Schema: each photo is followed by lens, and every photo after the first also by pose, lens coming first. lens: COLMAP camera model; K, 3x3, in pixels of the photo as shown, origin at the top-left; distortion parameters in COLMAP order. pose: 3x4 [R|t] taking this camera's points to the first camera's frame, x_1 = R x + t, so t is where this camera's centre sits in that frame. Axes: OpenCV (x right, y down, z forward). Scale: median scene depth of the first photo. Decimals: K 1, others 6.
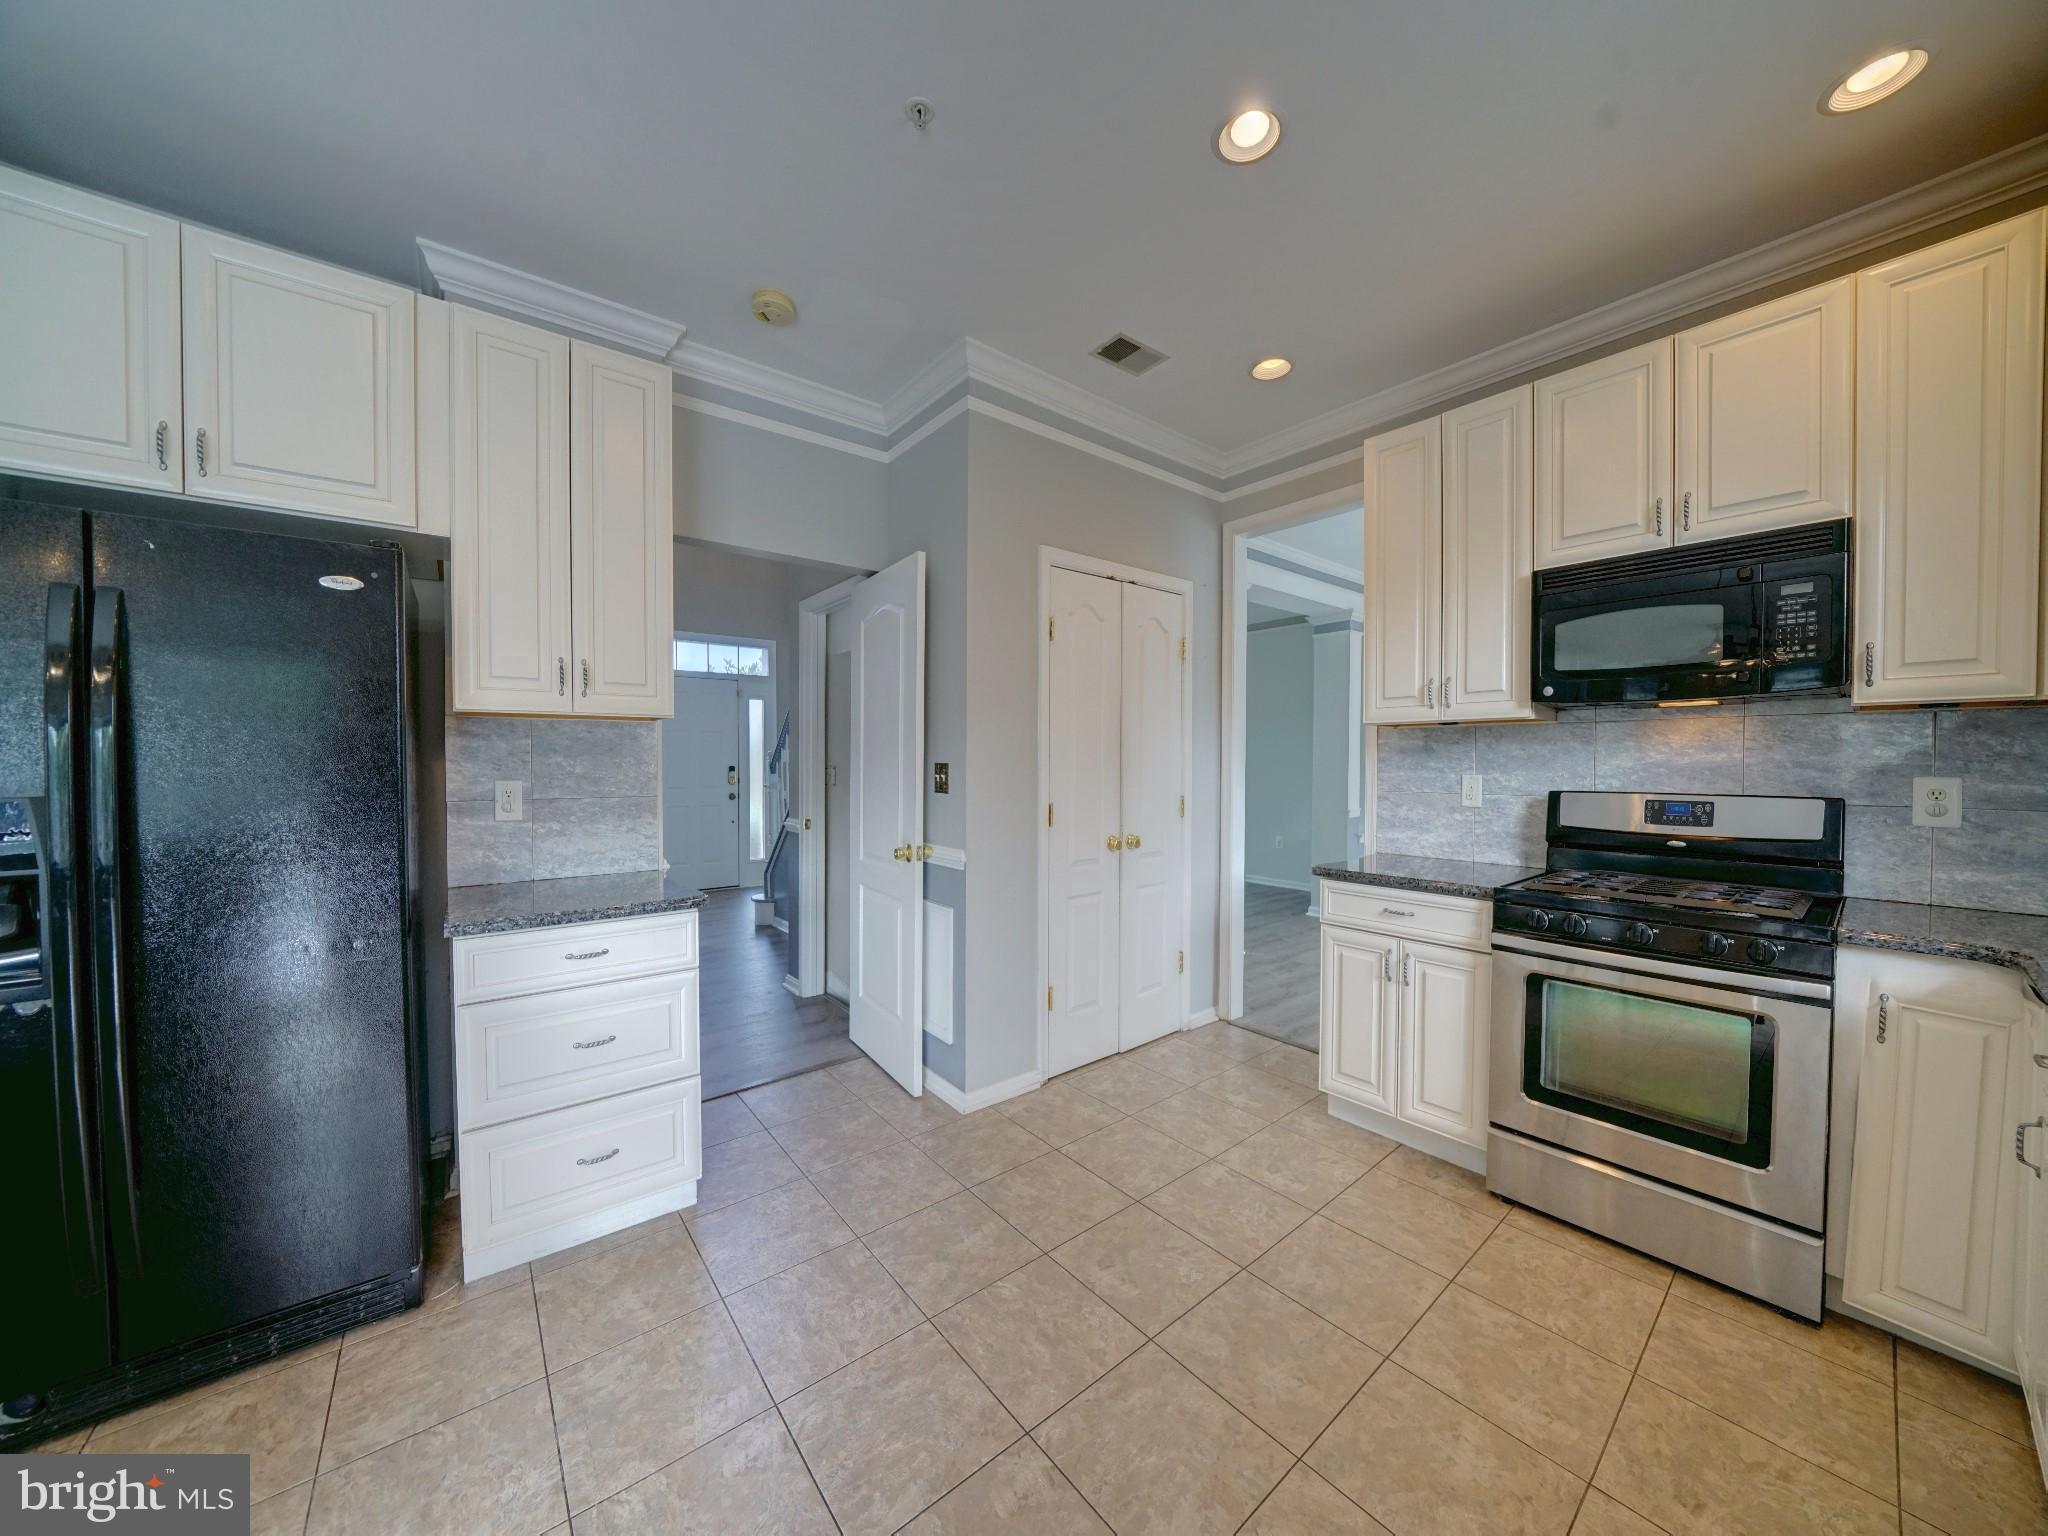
lens RADIAL K [[720.1, 0, 1026.3], [0, 720.1, 775.8], [0, 0, 1]] dist [-0.016893, 0.000232]
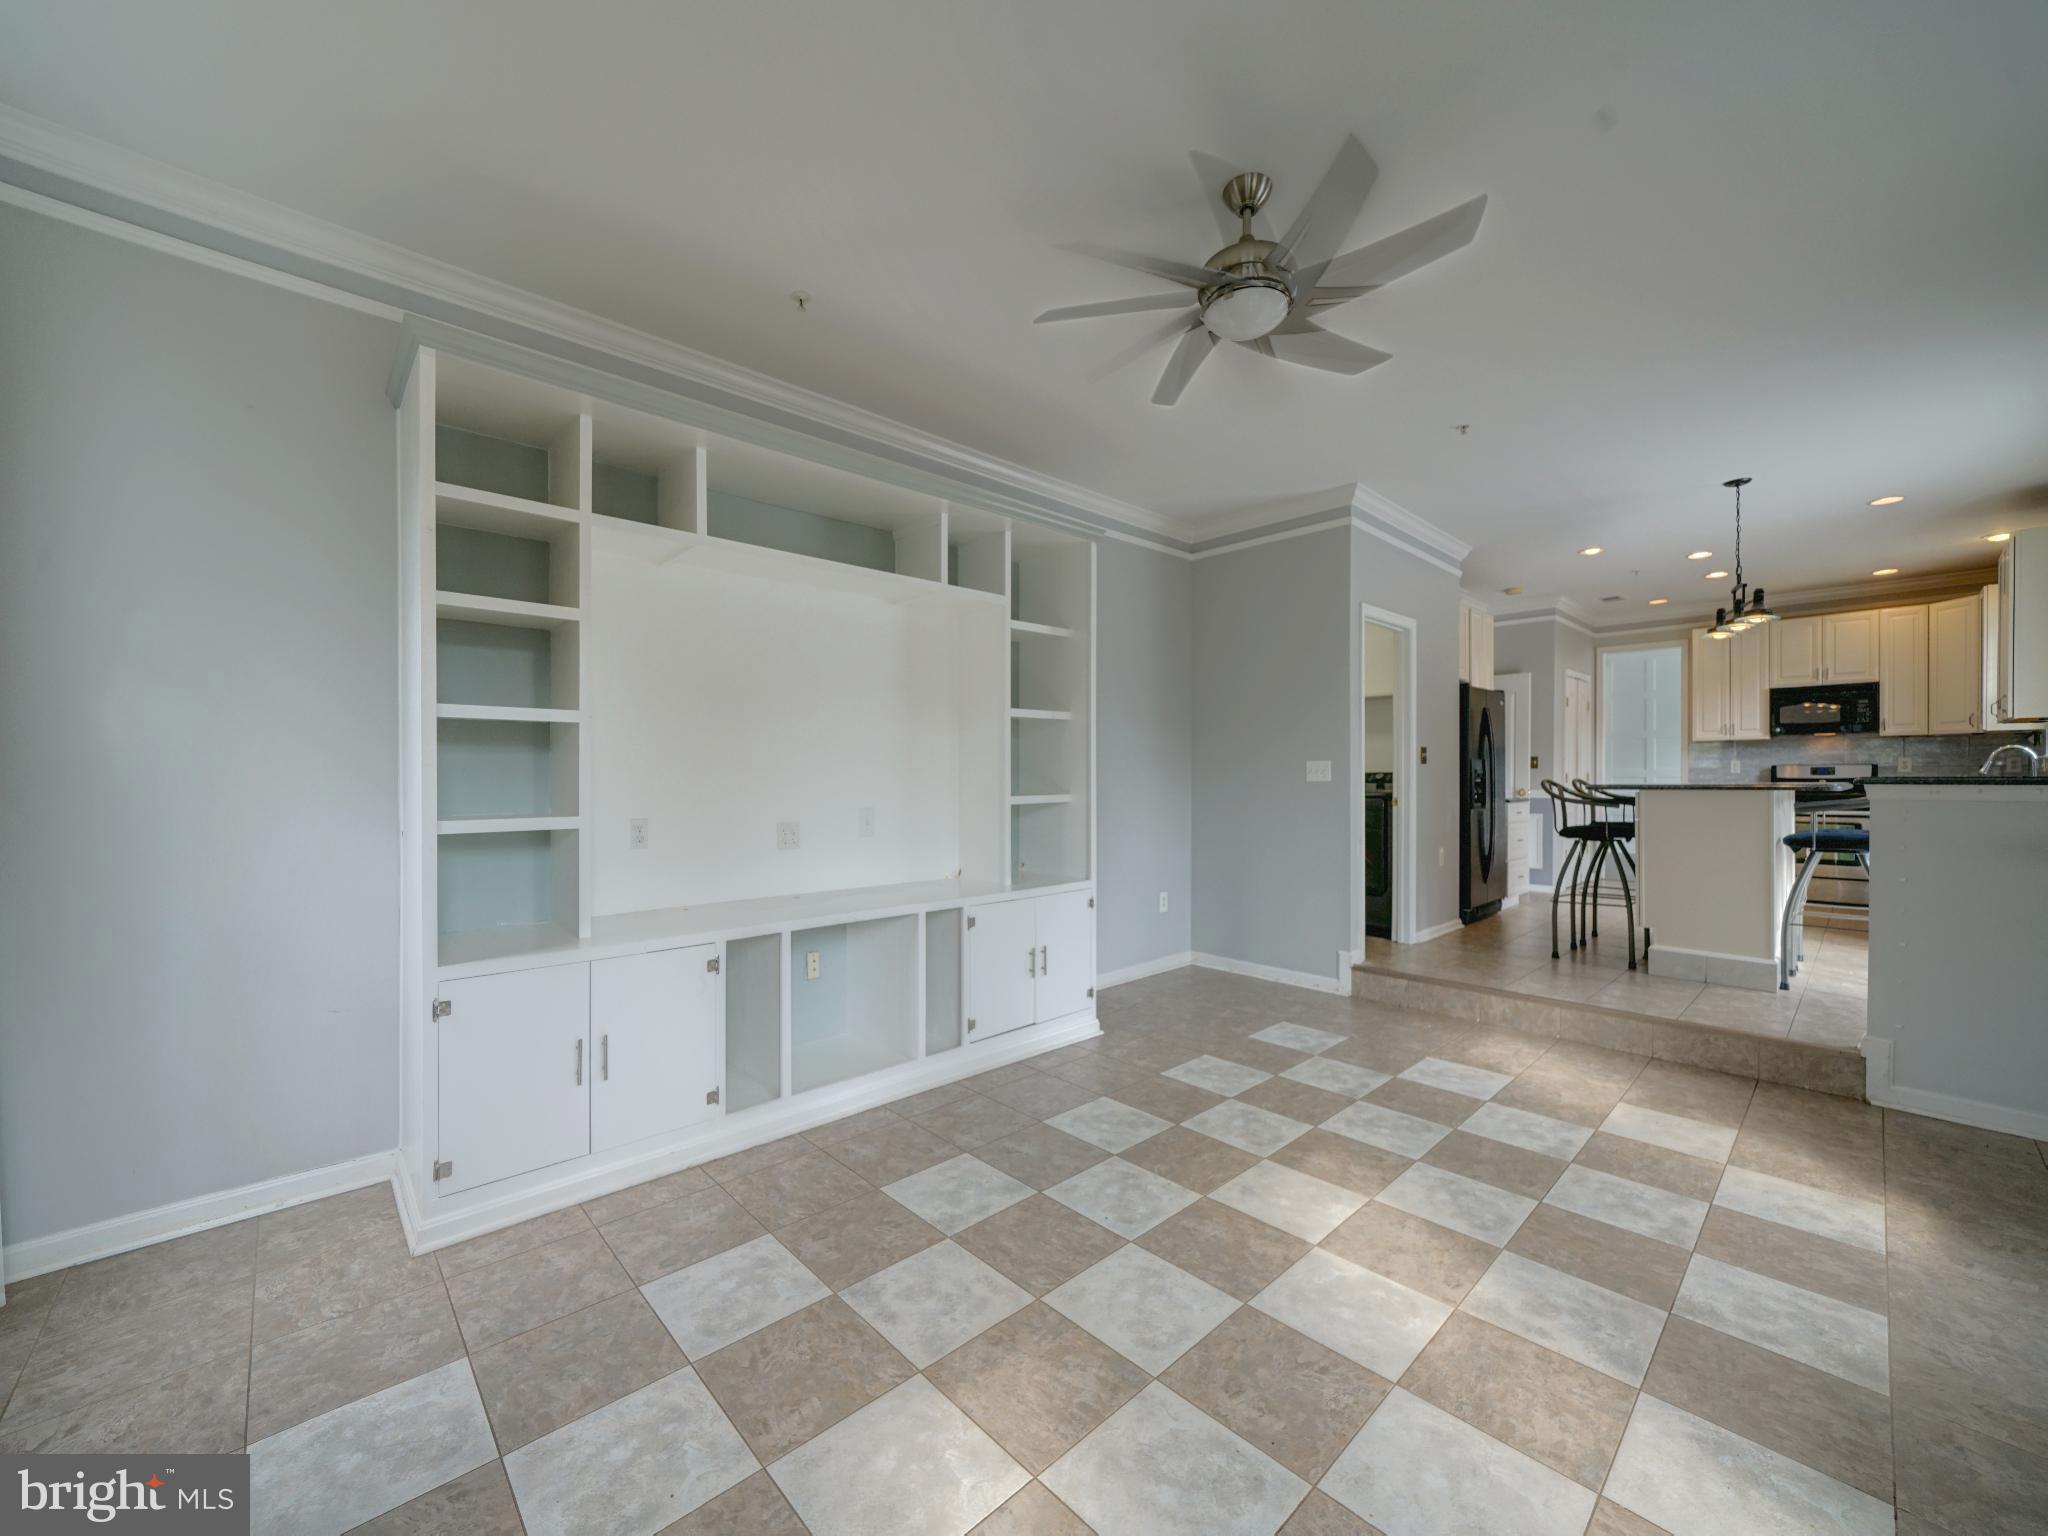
lens RADIAL K [[808.1, 0, 1009.5], [0, 808.1, 779.8], [0, 0, 1]] dist [-0.004214, 0.000521]
pose [[0.998209, 0.001651, 0.059805, -2.663688], [-0.000804, 0.999899, -0.014191, 0.137093], [-0.059823, 0.014117, 0.998109, -2.149390]]
